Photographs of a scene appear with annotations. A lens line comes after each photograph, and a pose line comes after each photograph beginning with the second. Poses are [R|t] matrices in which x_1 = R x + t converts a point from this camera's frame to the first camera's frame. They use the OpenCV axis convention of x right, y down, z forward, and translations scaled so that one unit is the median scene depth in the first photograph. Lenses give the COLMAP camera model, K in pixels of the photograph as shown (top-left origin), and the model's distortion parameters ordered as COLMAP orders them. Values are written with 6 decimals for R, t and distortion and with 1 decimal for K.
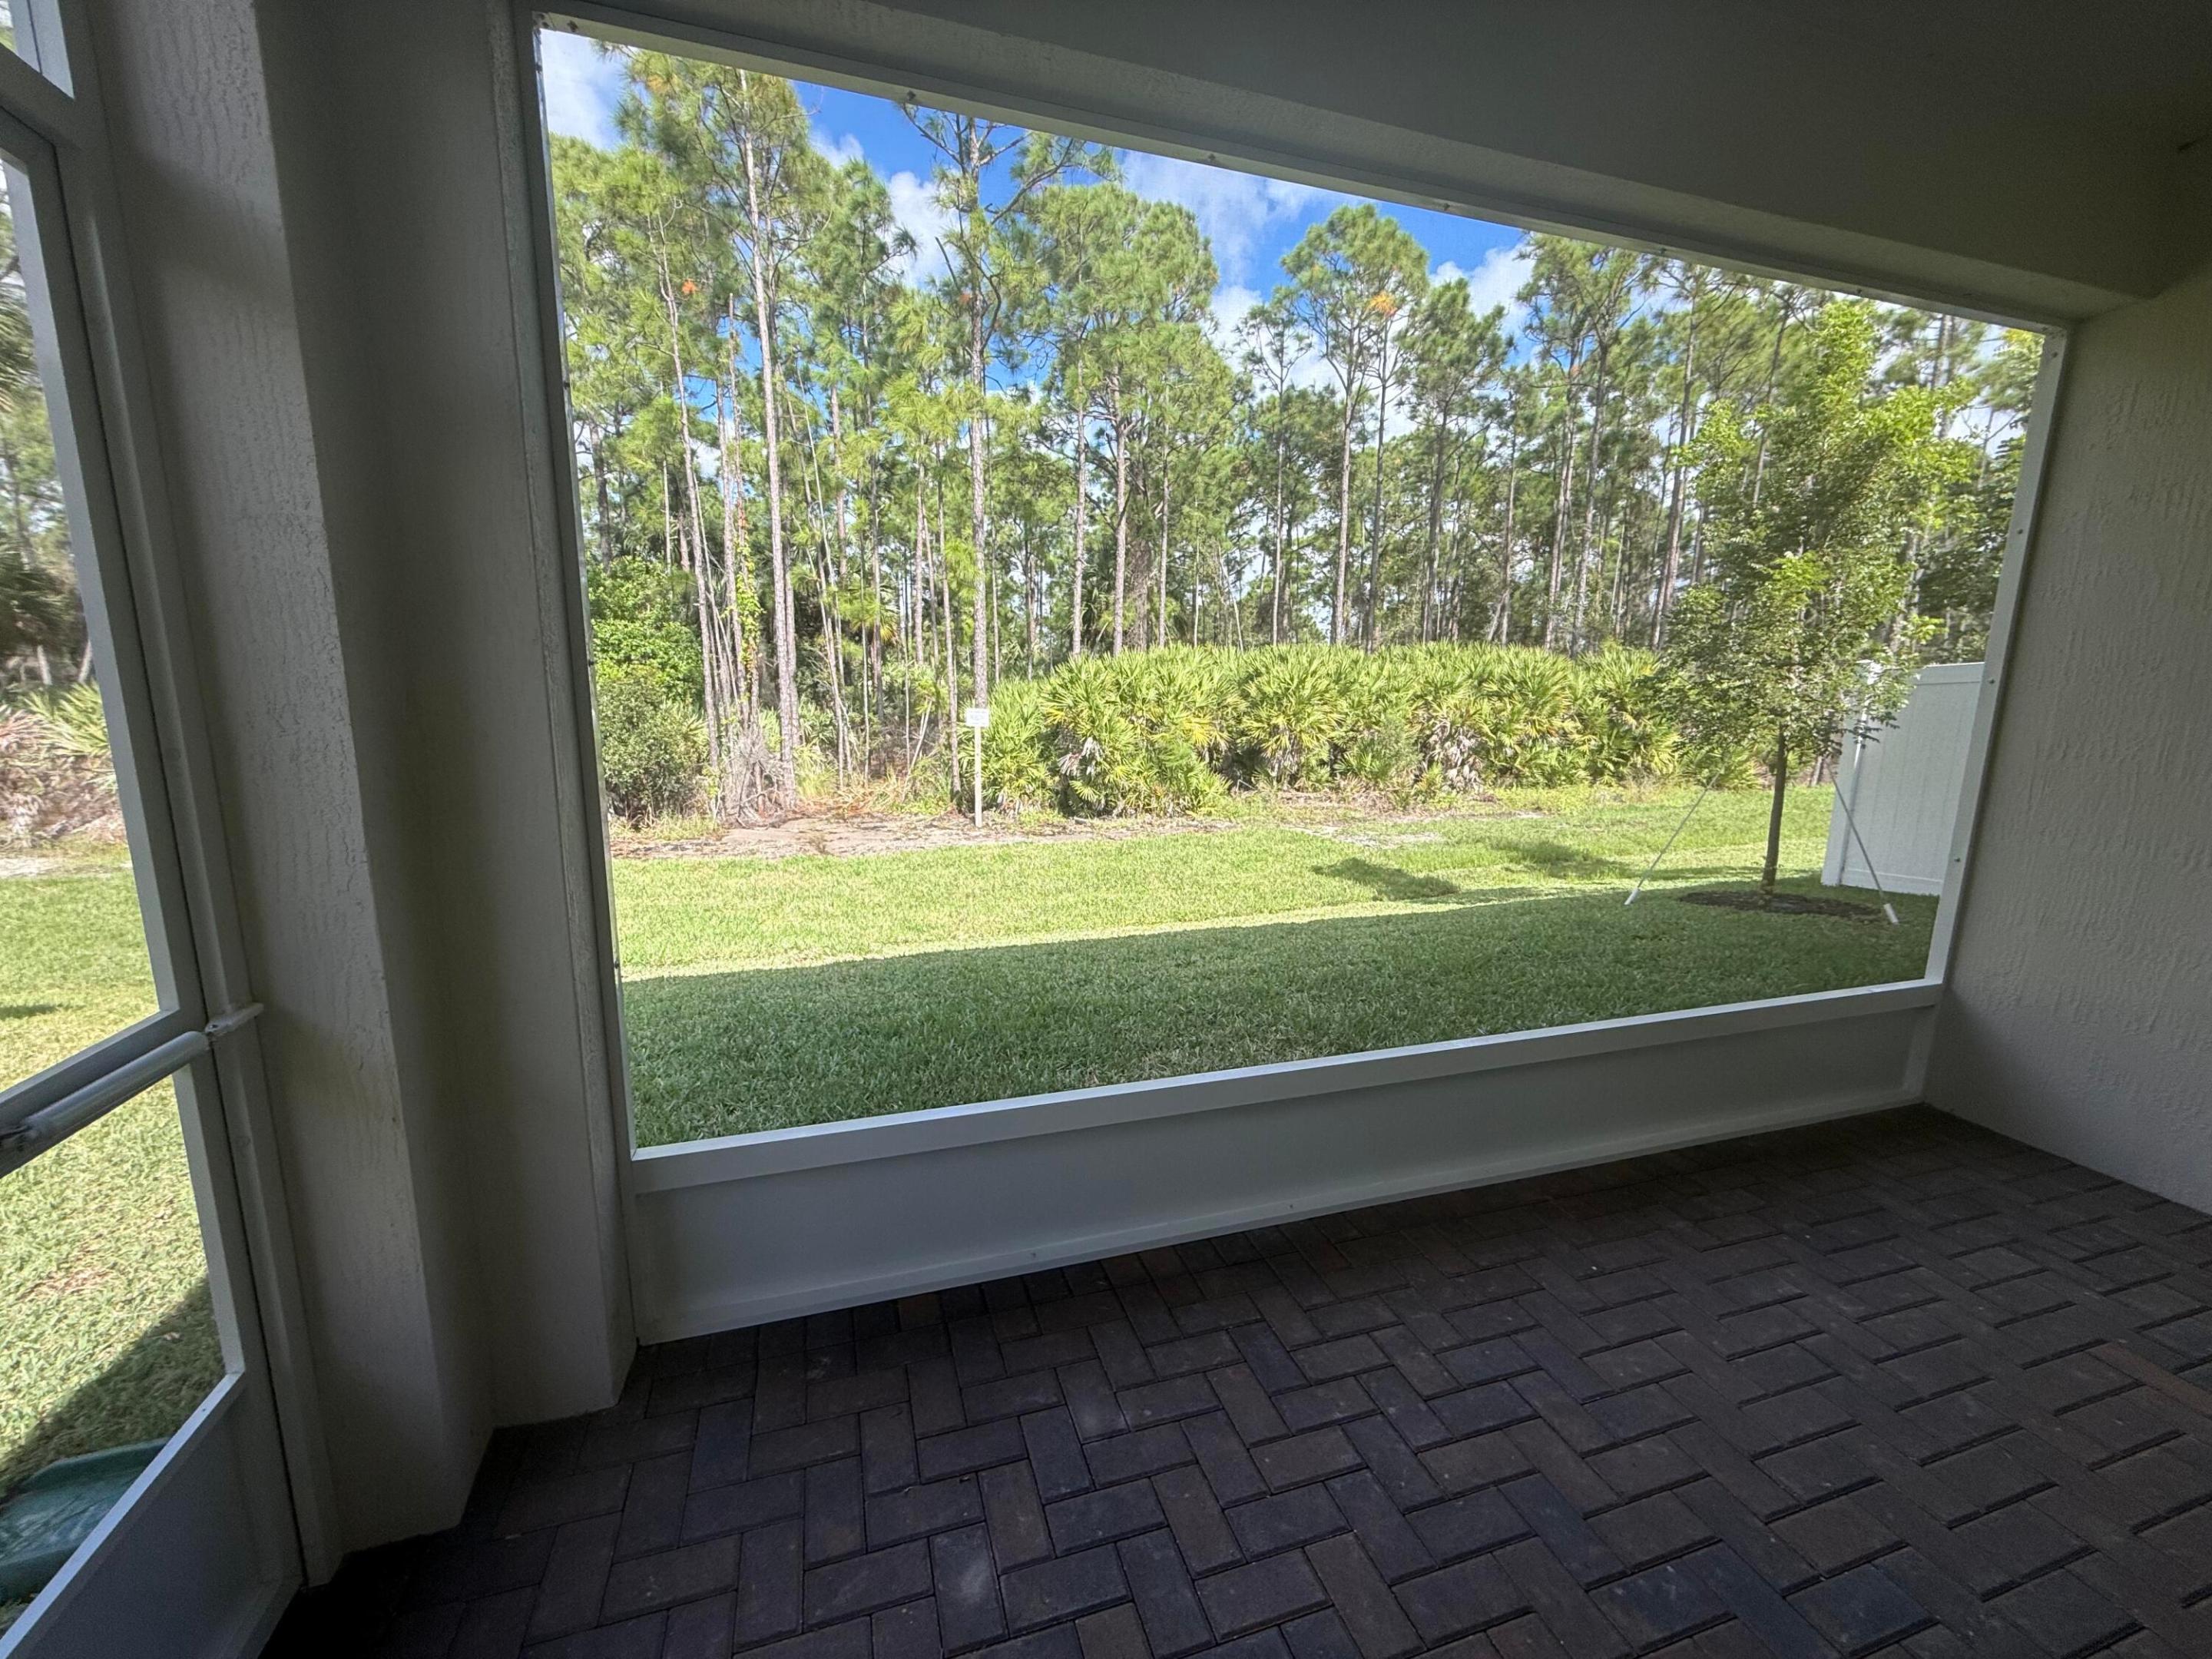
lens RADIAL K [[880.5, 0, 1103.1], [0, 880.5, 830.6], [0, 0, 1]] dist [-0.002315, 0.001017]
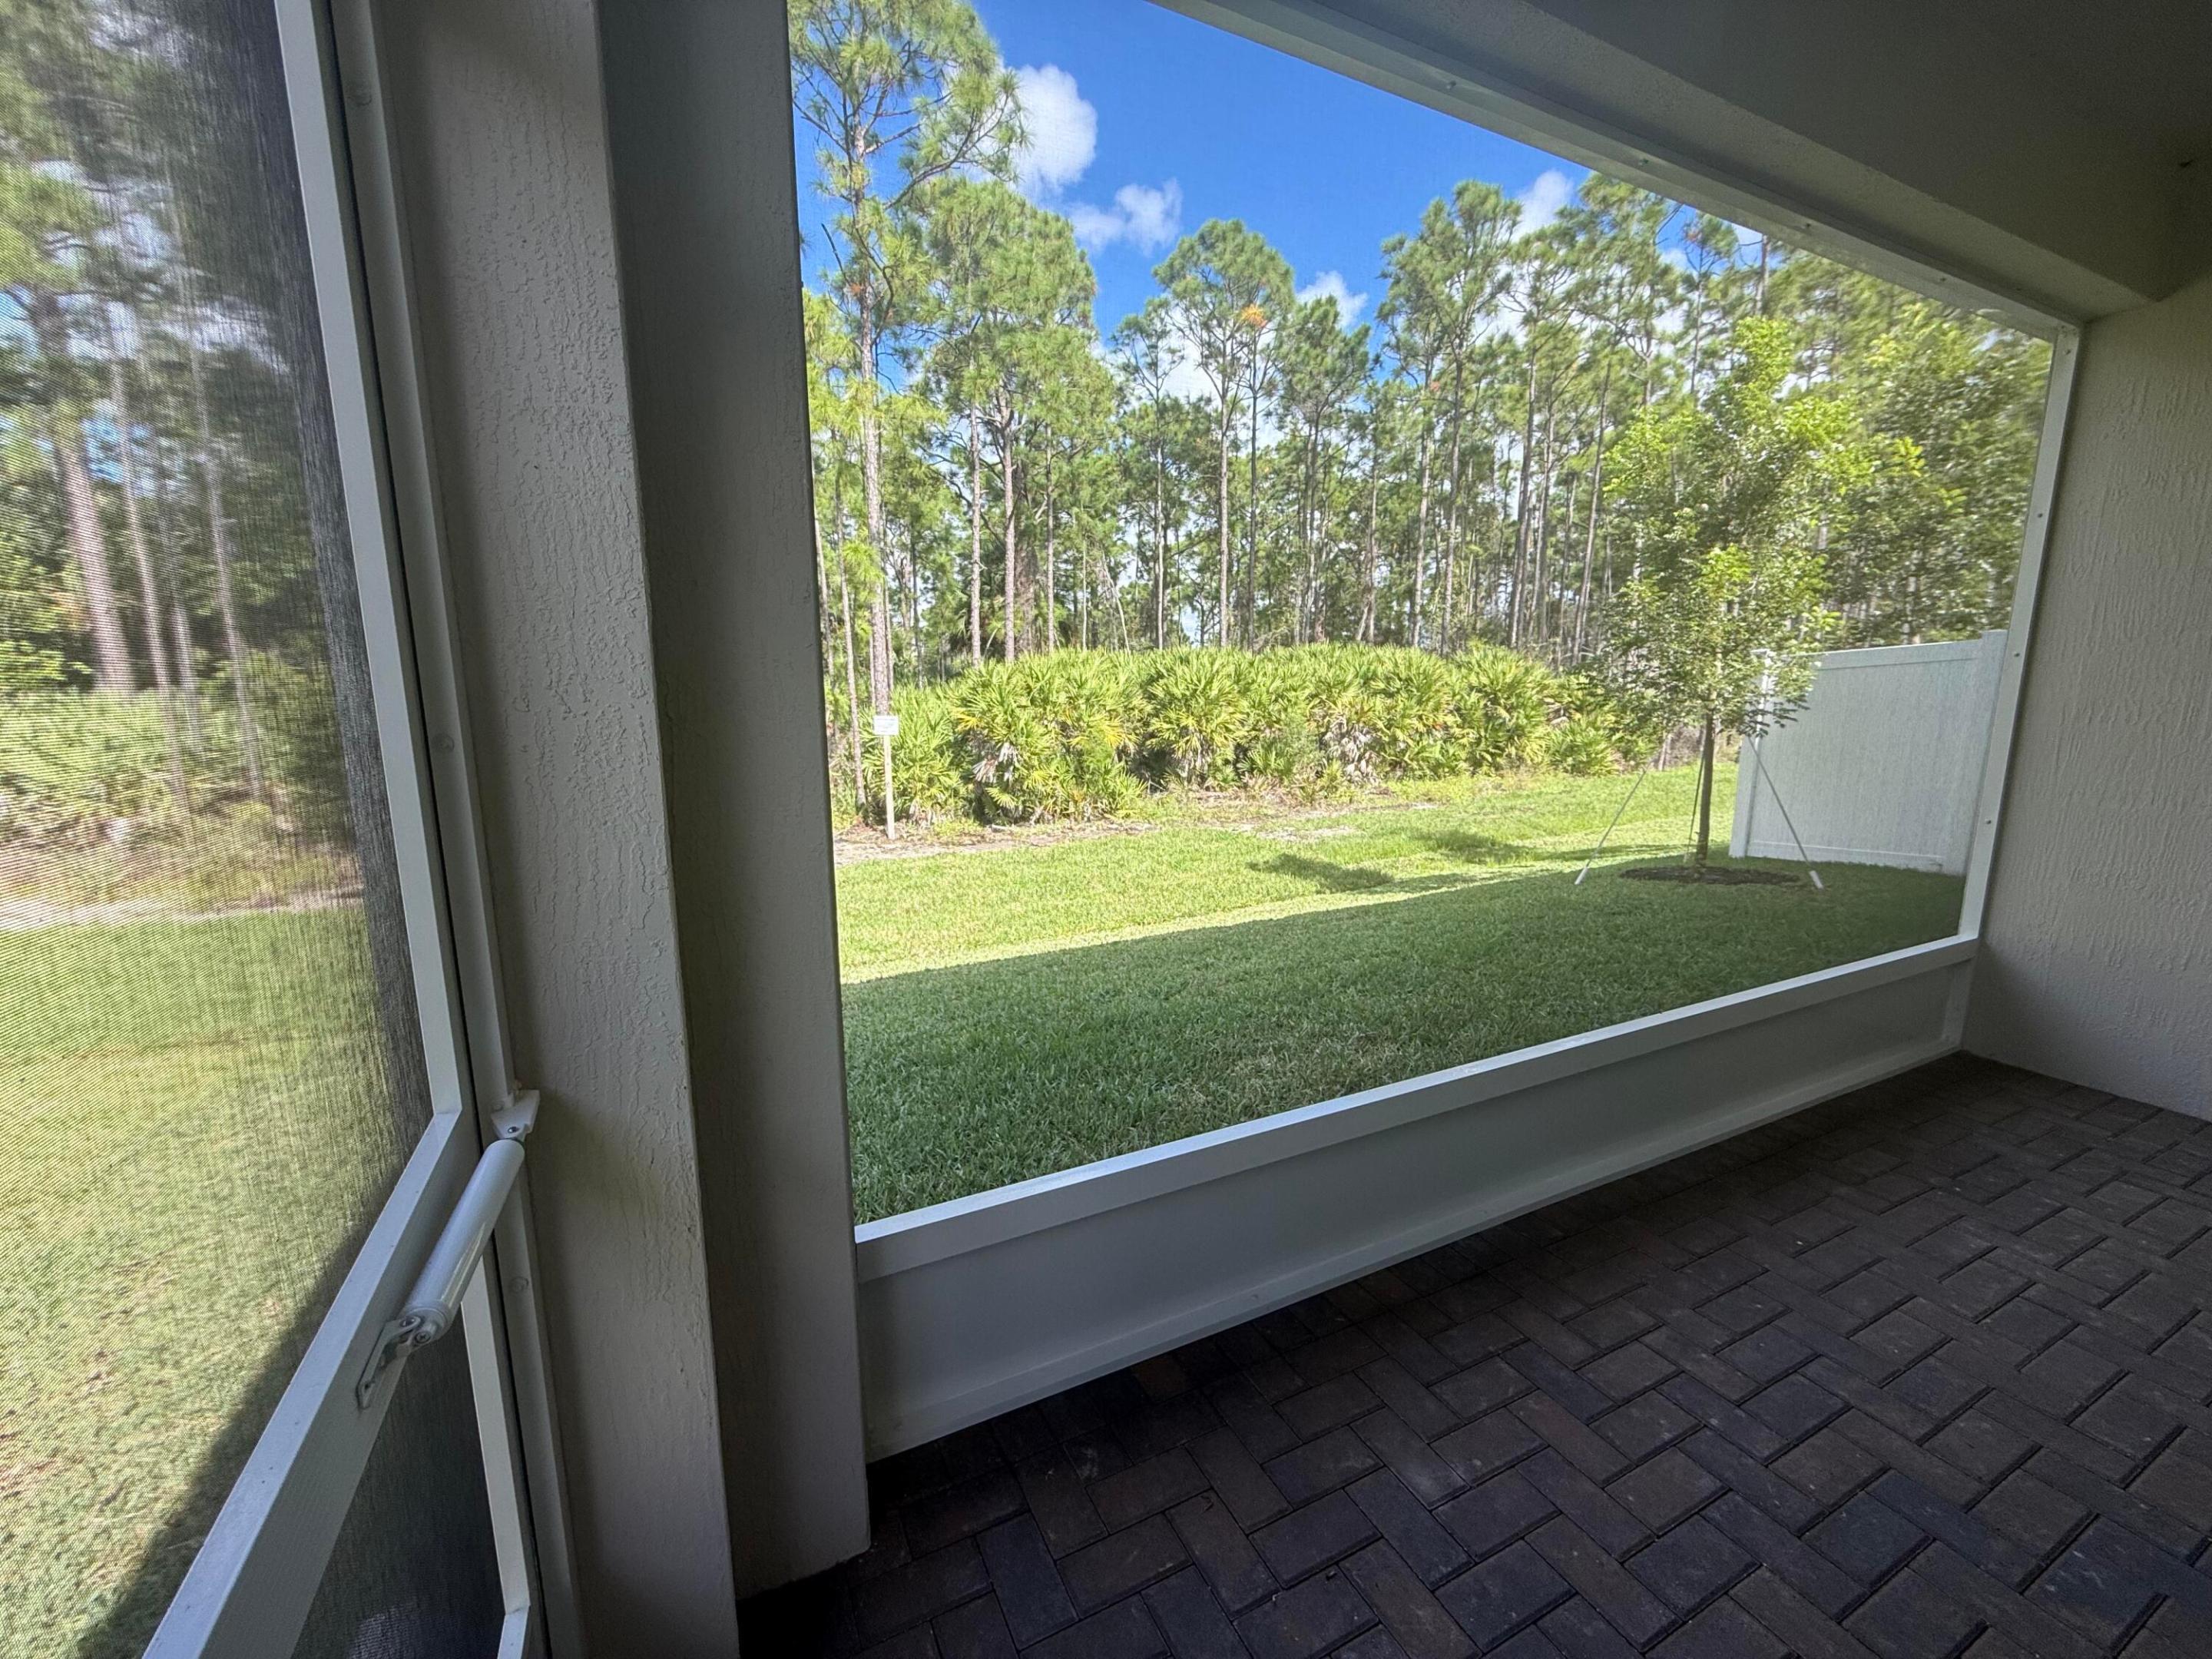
lens RADIAL K [[880.5, 0, 1102.8], [0, 880.5, 830.3], [0, 0, 1]] dist [-0.002315, 0.001017]
pose [[0.988926, -0.041676, 0.142437, -0.052221], [0.042819, 0.999070, -0.004972, 0.000602], [-0.142098, 0.011016, 0.989791, 0.019206]]
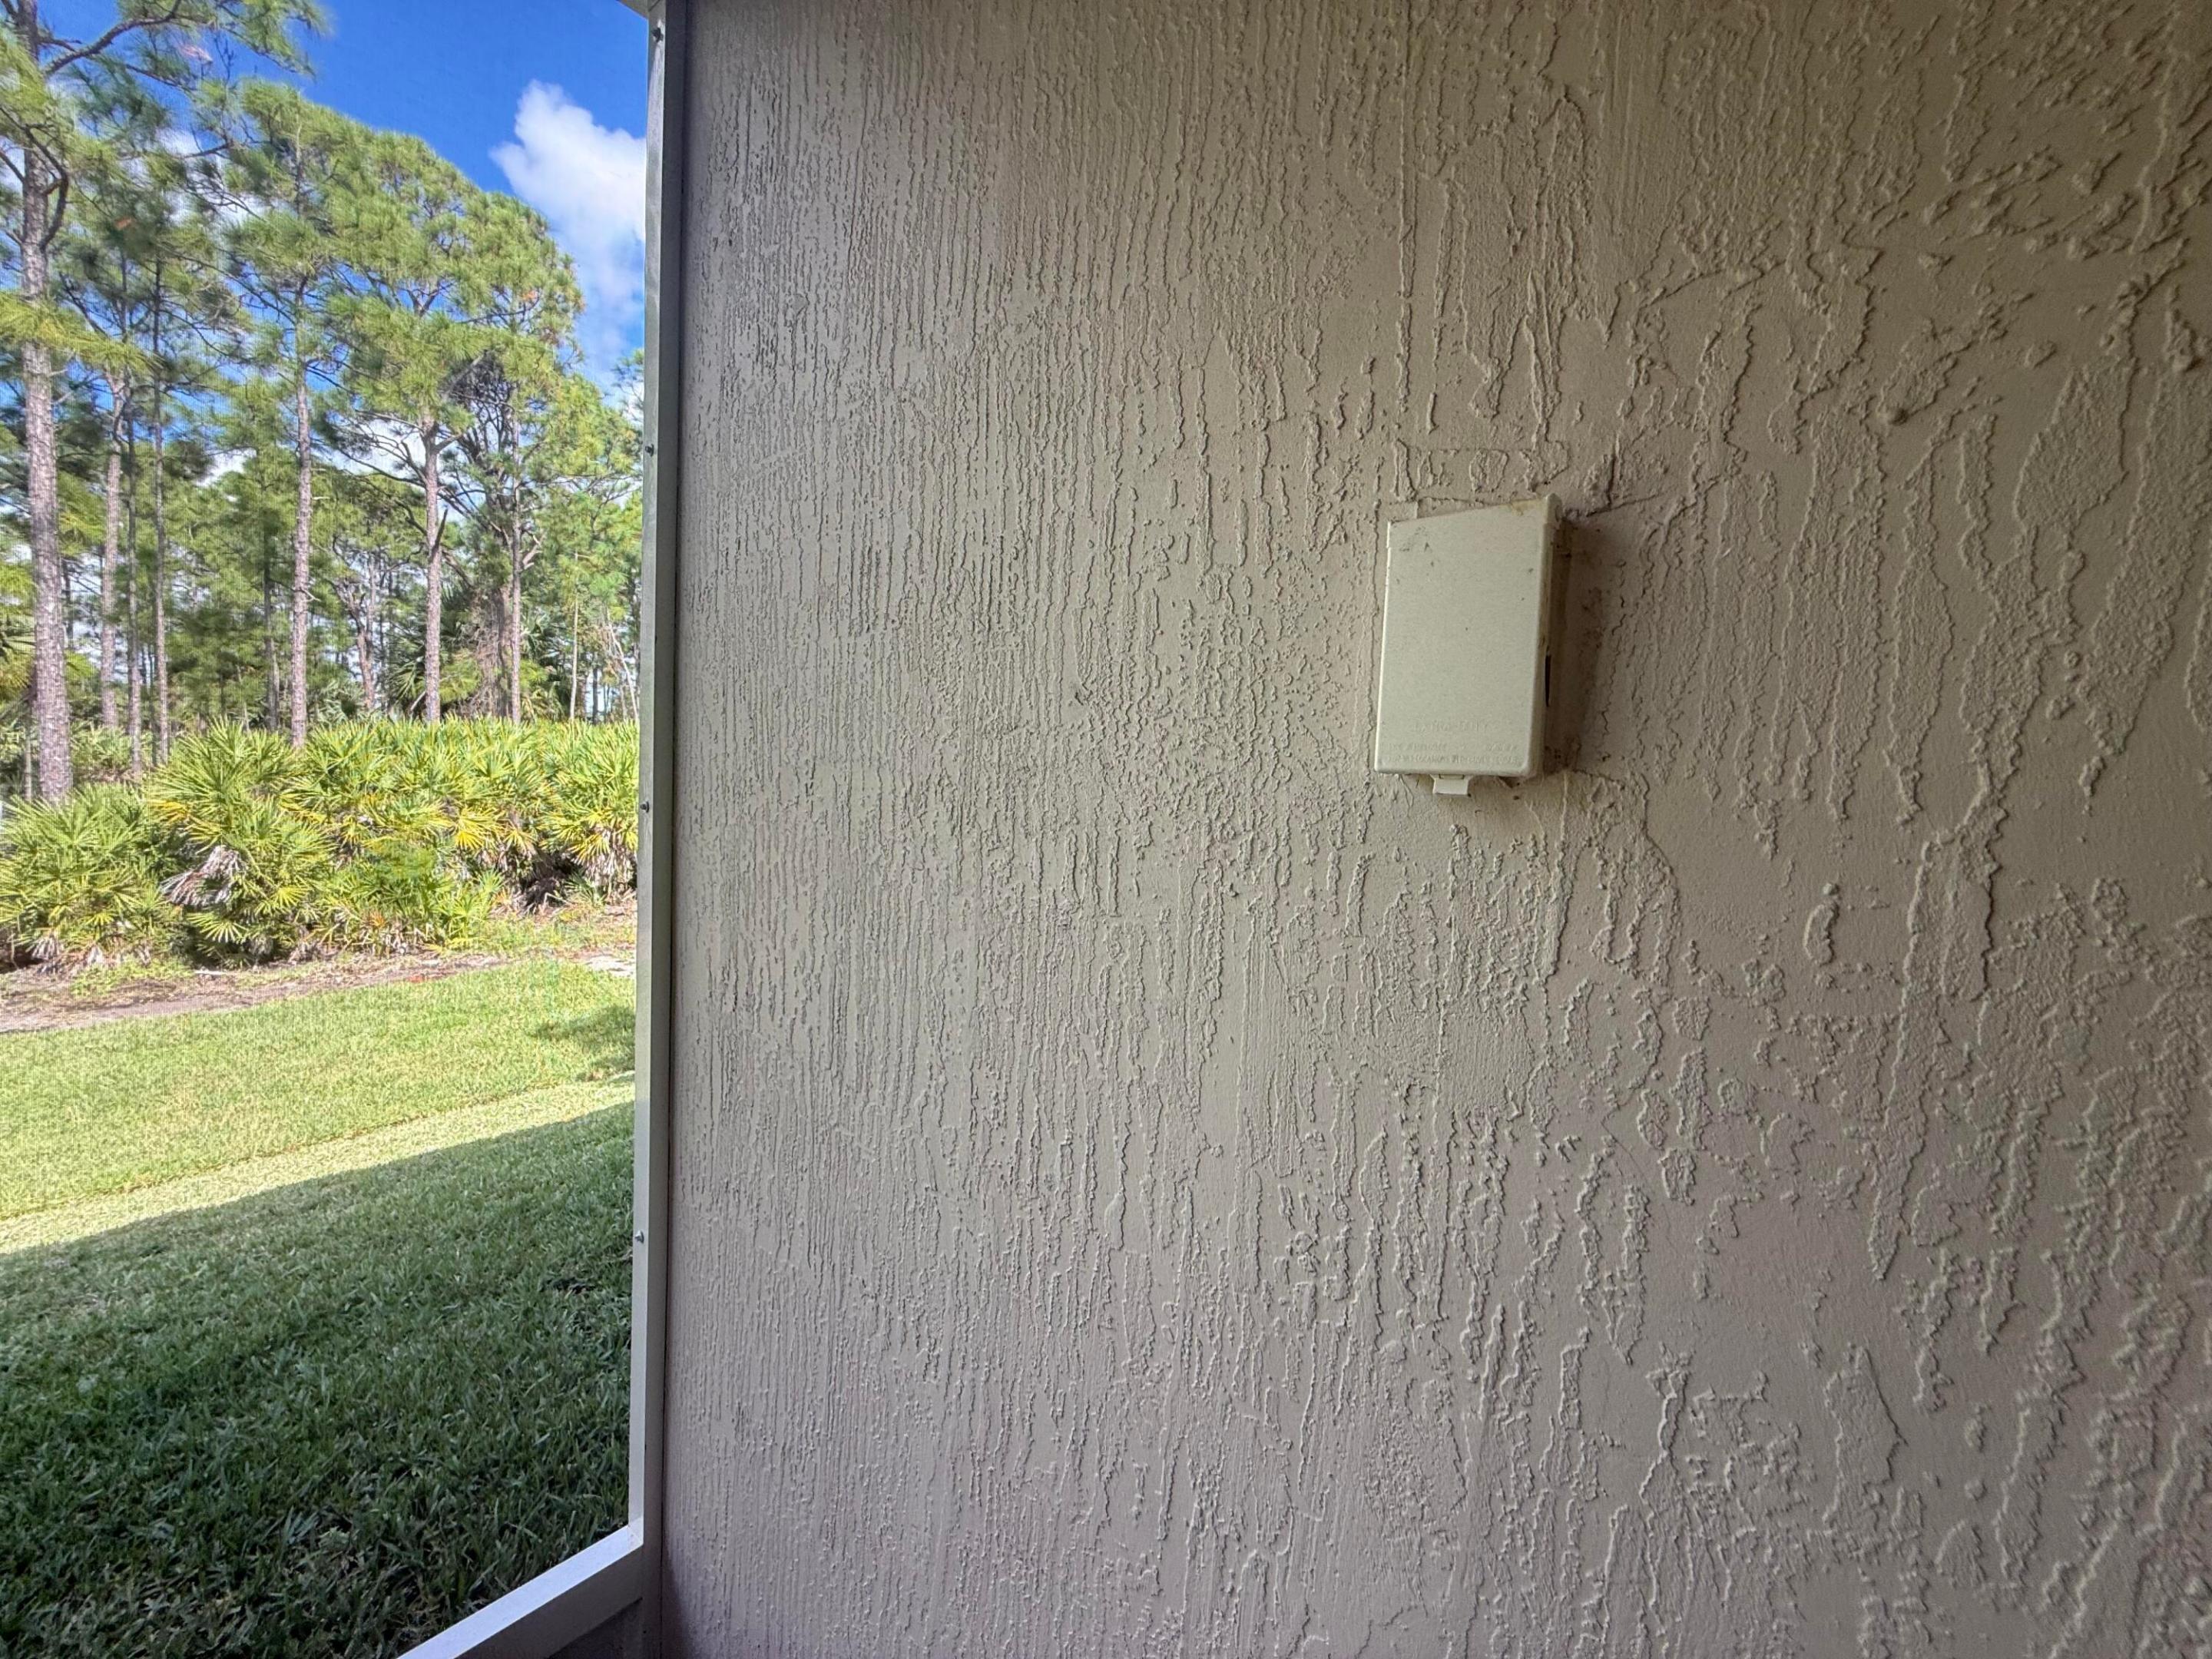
lens RADIAL K [[880.5, 0, 1106.0], [0, 880.5, 830.3], [0, 0, 1]] dist [-0.002315, 0.001017]
pose [[0.848946, -0.012382, 0.528335, 0.196633], [0.064924, 0.994596, -0.081014, -0.022407], [-0.524477, 0.103078, 0.845162, 0.109688]]
